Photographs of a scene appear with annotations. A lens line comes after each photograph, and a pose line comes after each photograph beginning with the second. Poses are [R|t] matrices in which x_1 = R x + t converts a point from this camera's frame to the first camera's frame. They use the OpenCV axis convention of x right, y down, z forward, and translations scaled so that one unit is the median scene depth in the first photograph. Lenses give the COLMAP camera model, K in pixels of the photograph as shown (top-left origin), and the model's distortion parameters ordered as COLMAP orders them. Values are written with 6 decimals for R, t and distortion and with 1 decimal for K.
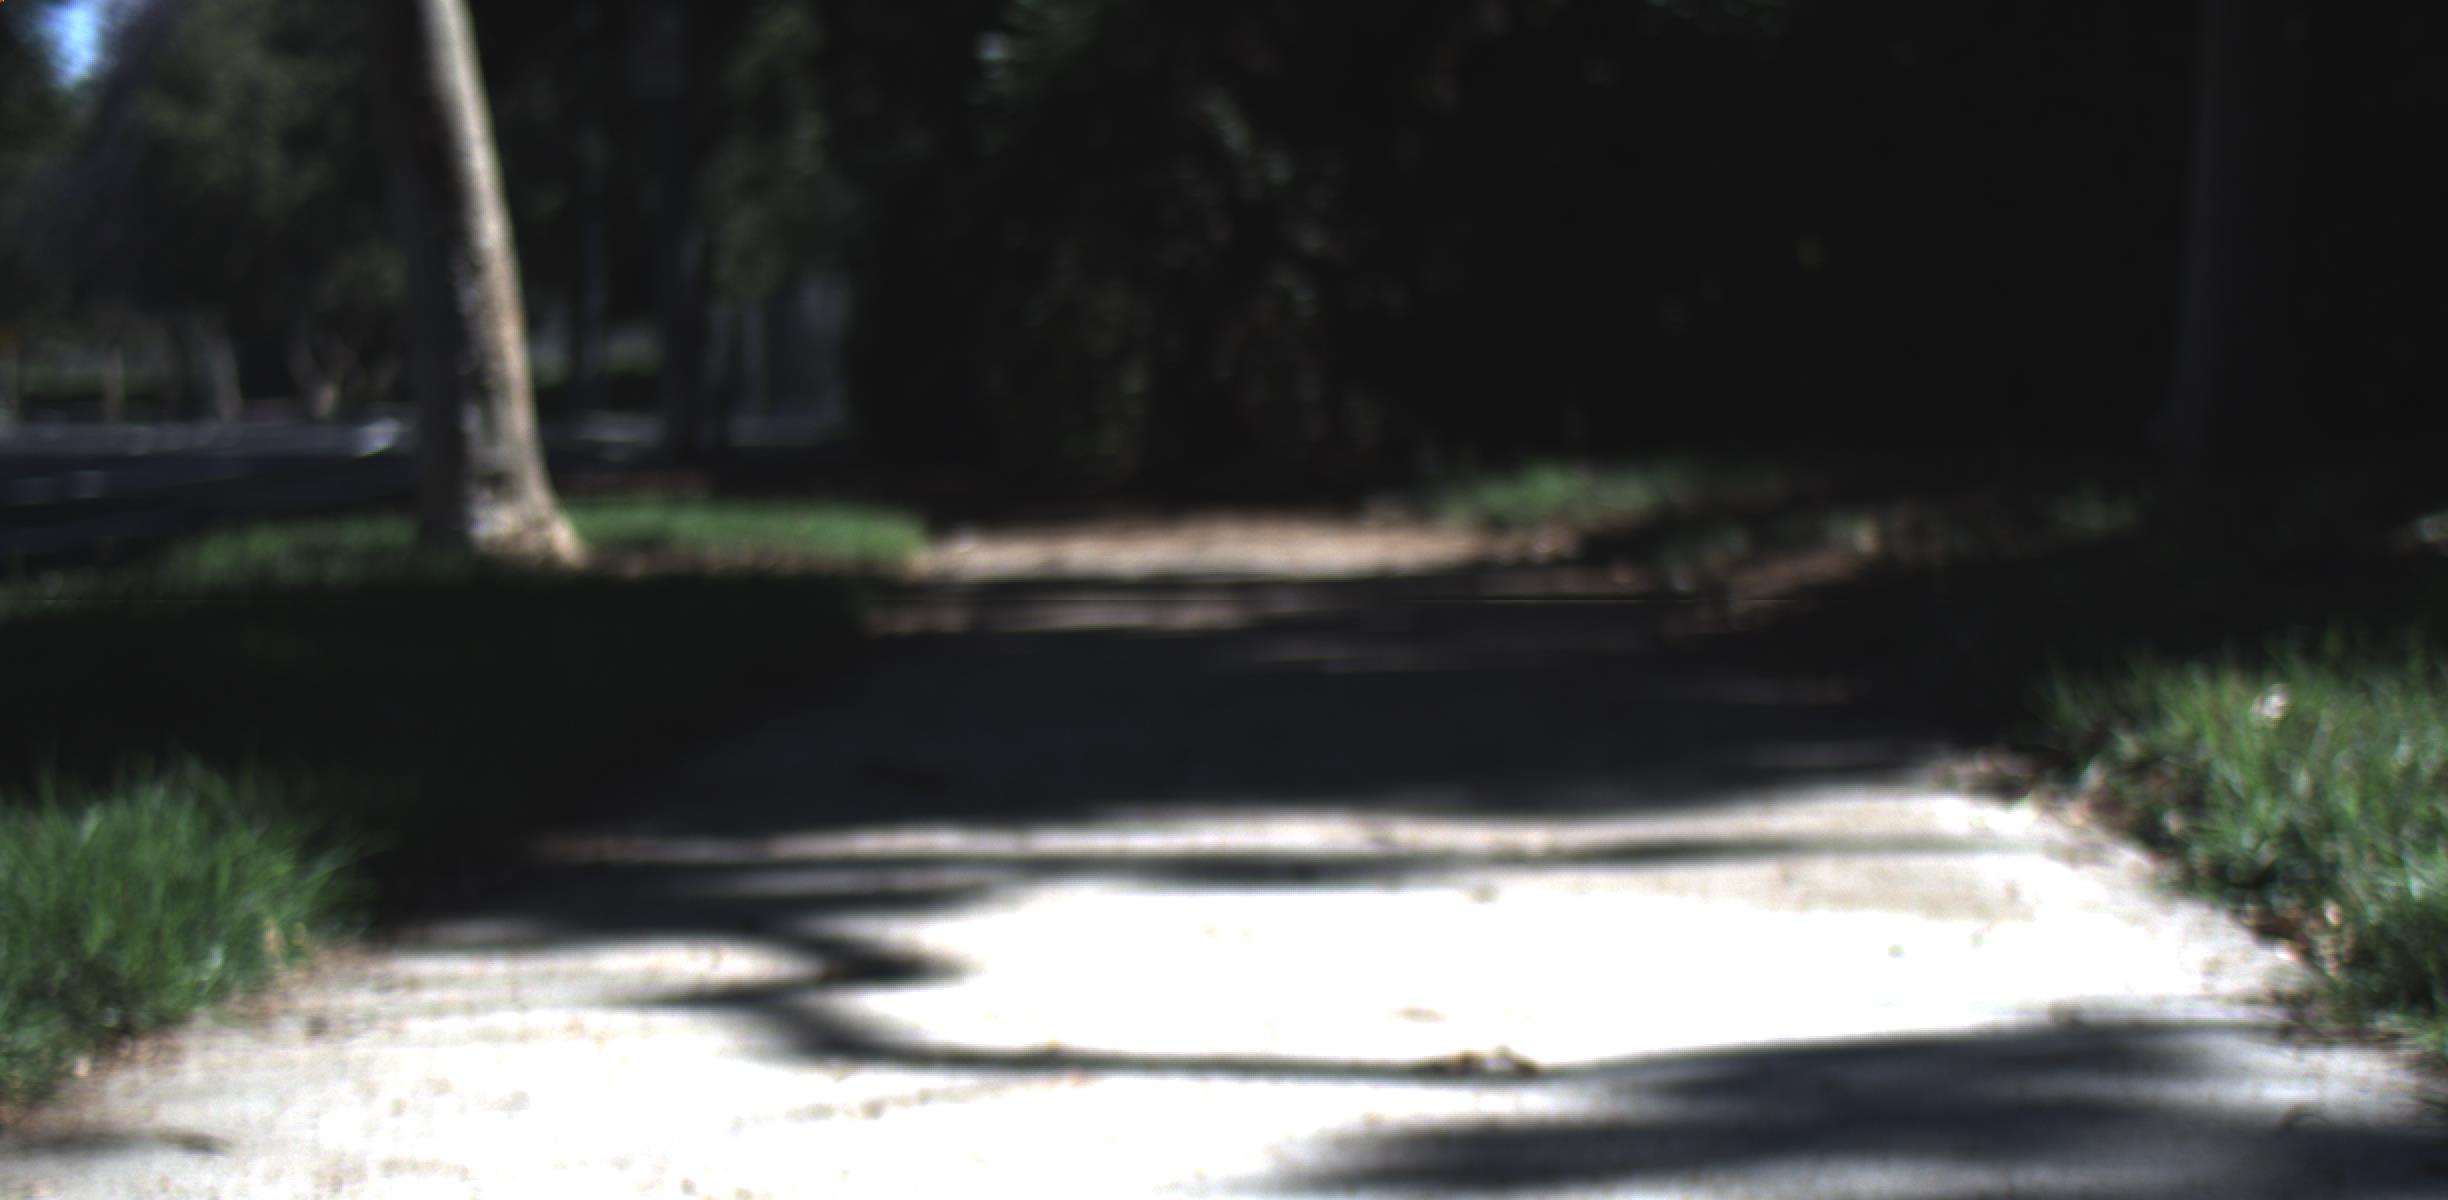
lens RADIAL K [[11141.9, 0, 1224.0], [0, 11141.9, 600.0], [0, 0, 1]] dist [0.116296, 42.078512]
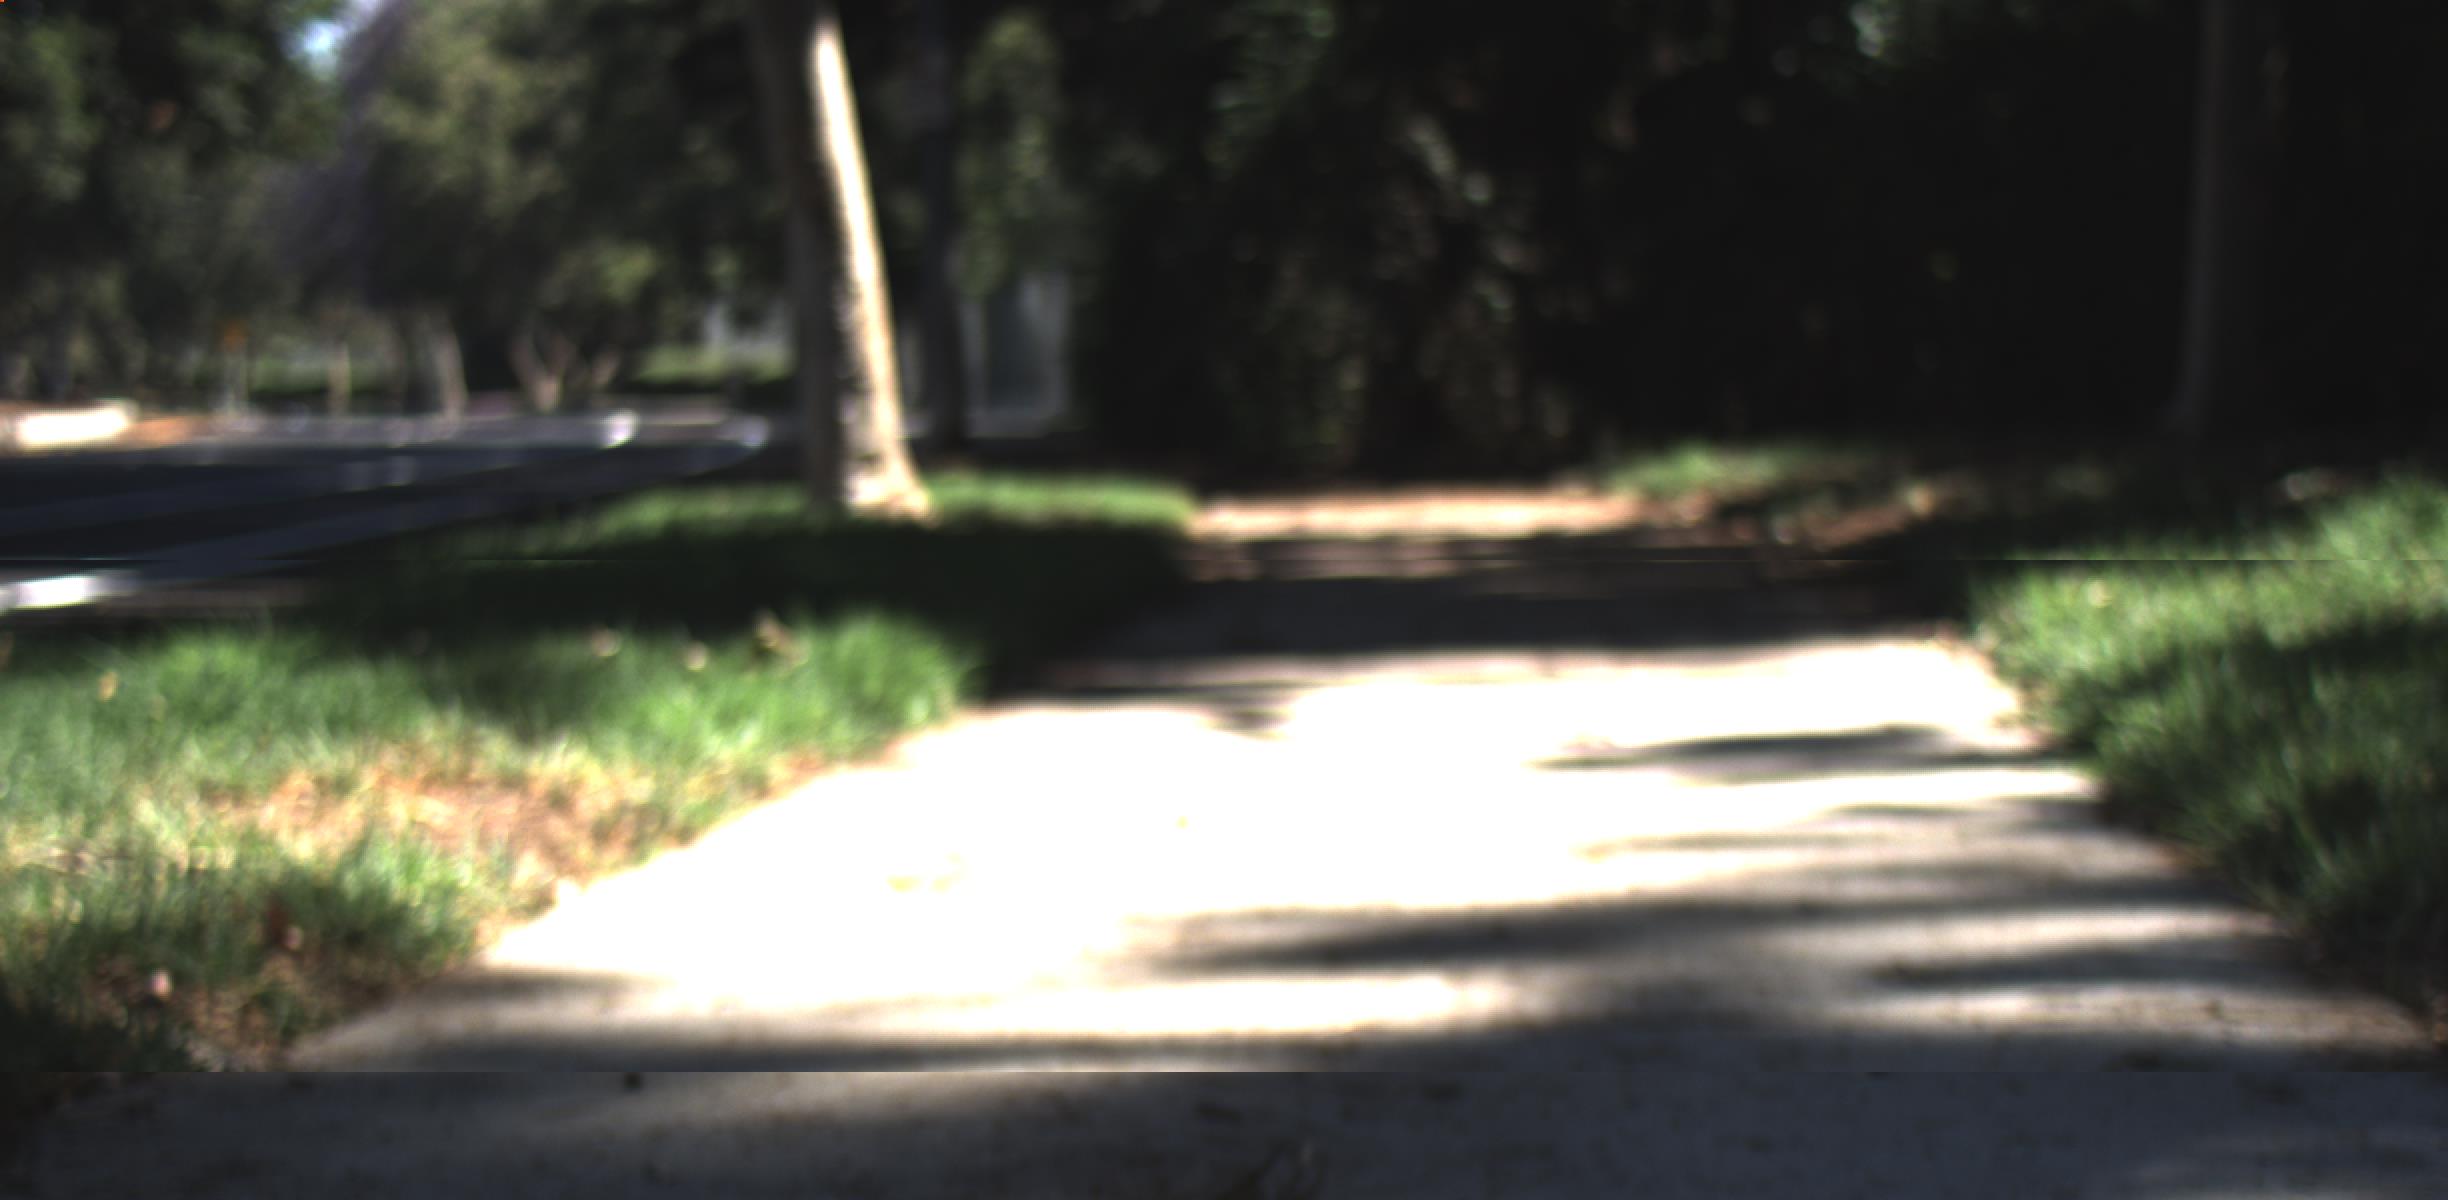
lens RADIAL K [[11141.9, 0, 1224.0], [0, 11141.9, 600.0], [0, 0, 1]] dist [0.116296, 42.078512]
pose [[0.999841, -0.000982, -0.017826, -0.000838], [0.000995, 0.999999, 0.000705, 0.002023], [0.017825, -0.000723, 0.999841, -0.127553]]
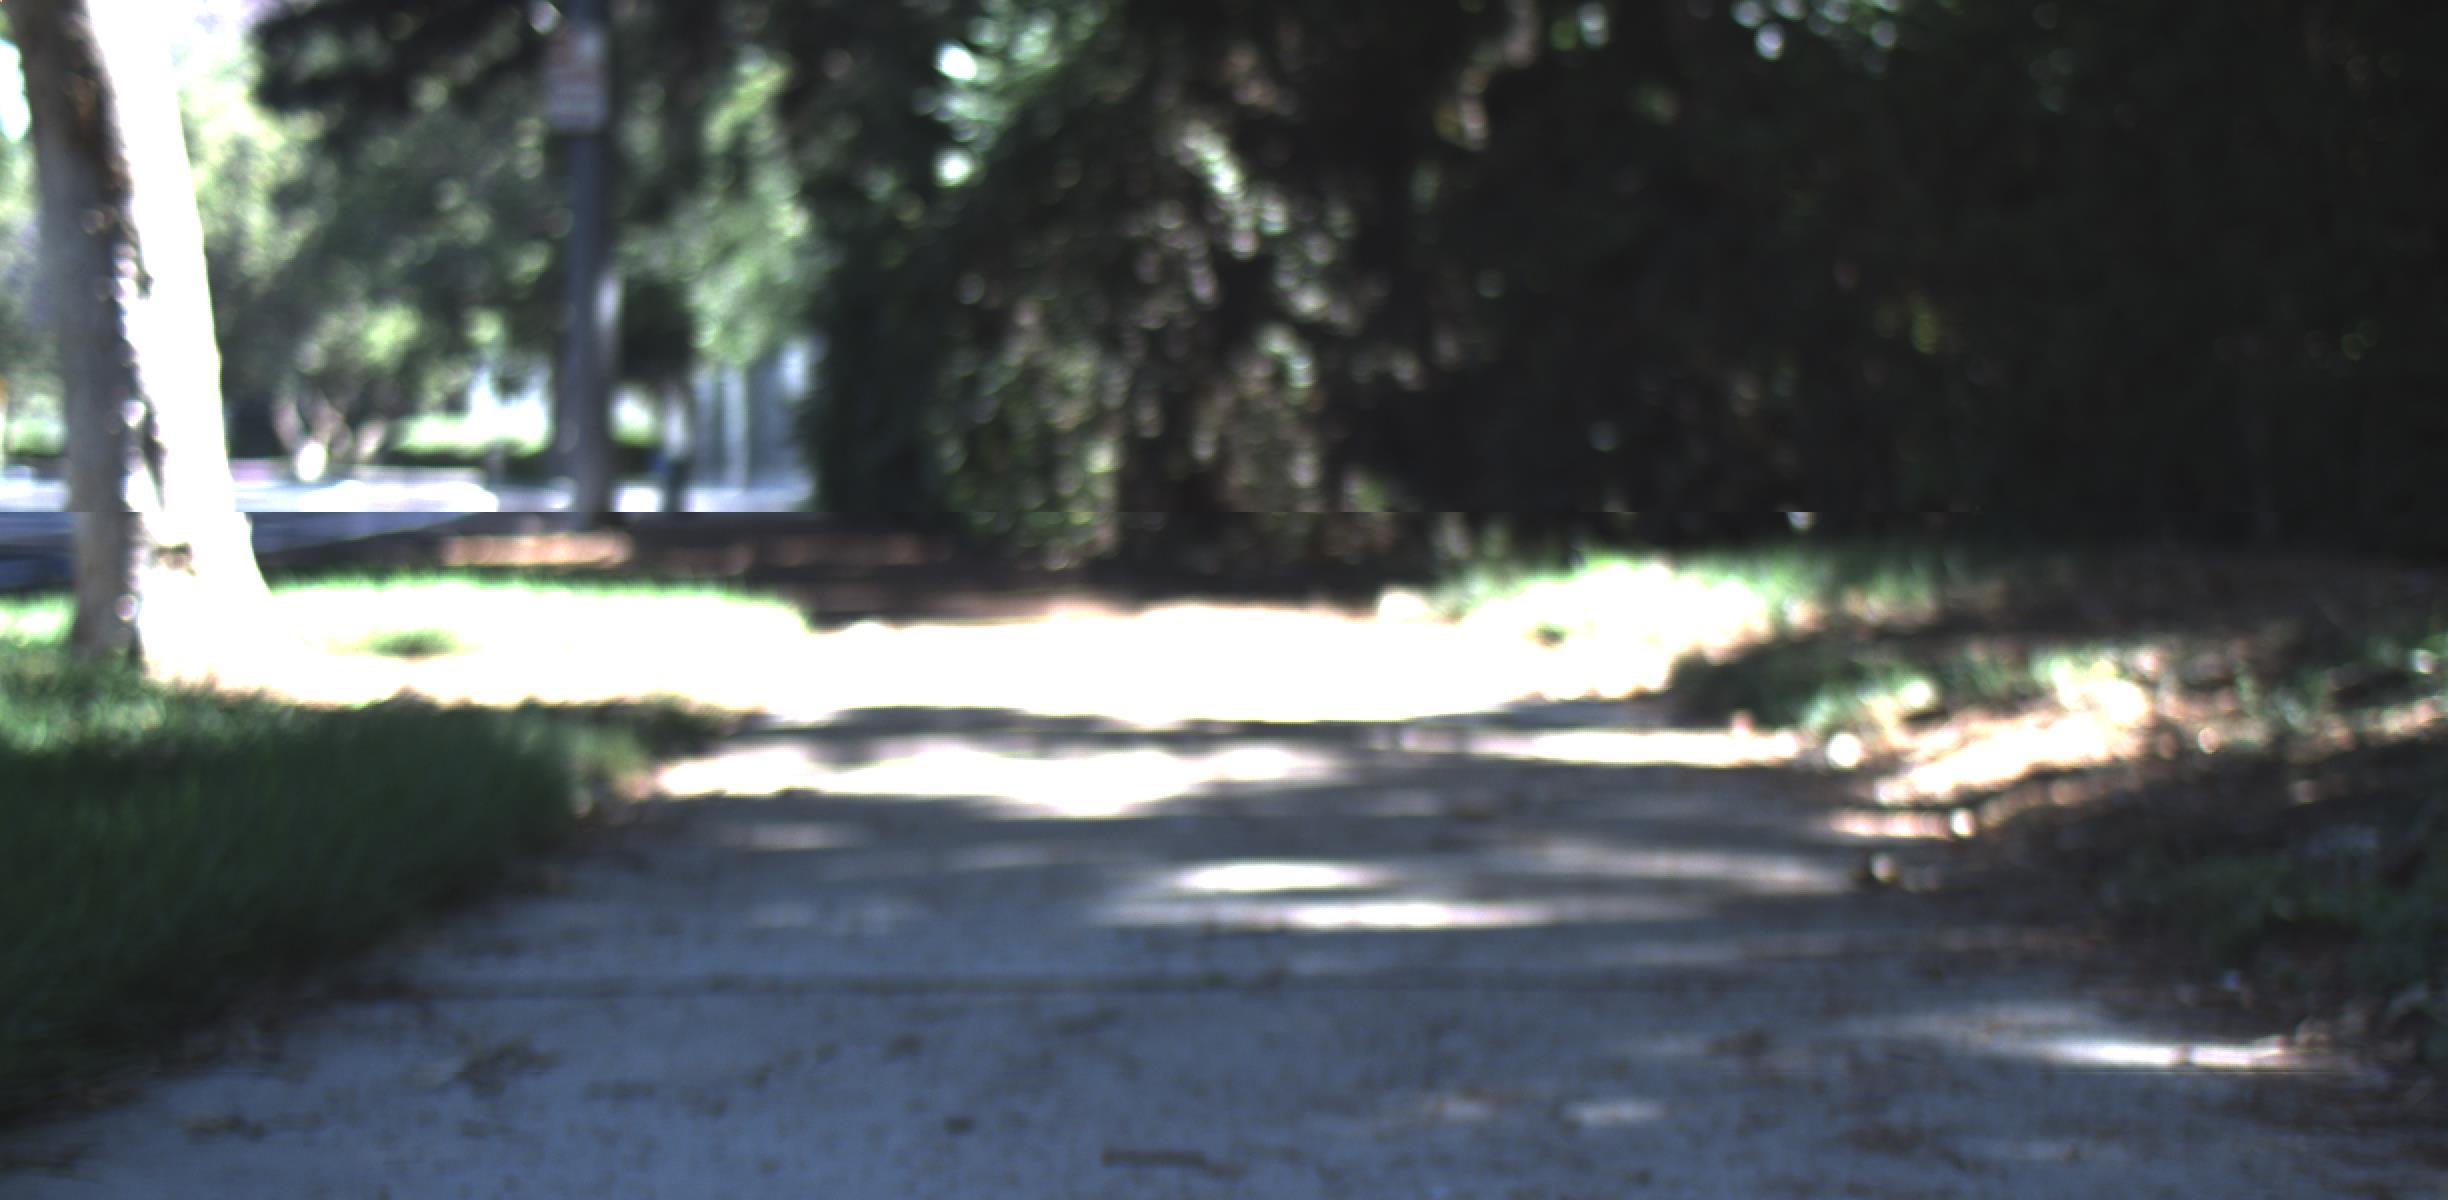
lens RADIAL K [[11041.9, 0, 1224.0], [0, 11041.9, 600.0], [0, 0, 1]] dist [-1.438065, 160.105709]
pose [[0.999628, 0.027278, 0.000642, 0.001167], [-0.027272, 0.999598, -0.007728, -0.001846], [-0.000852, 0.007707, 0.999970, 0.127503]]
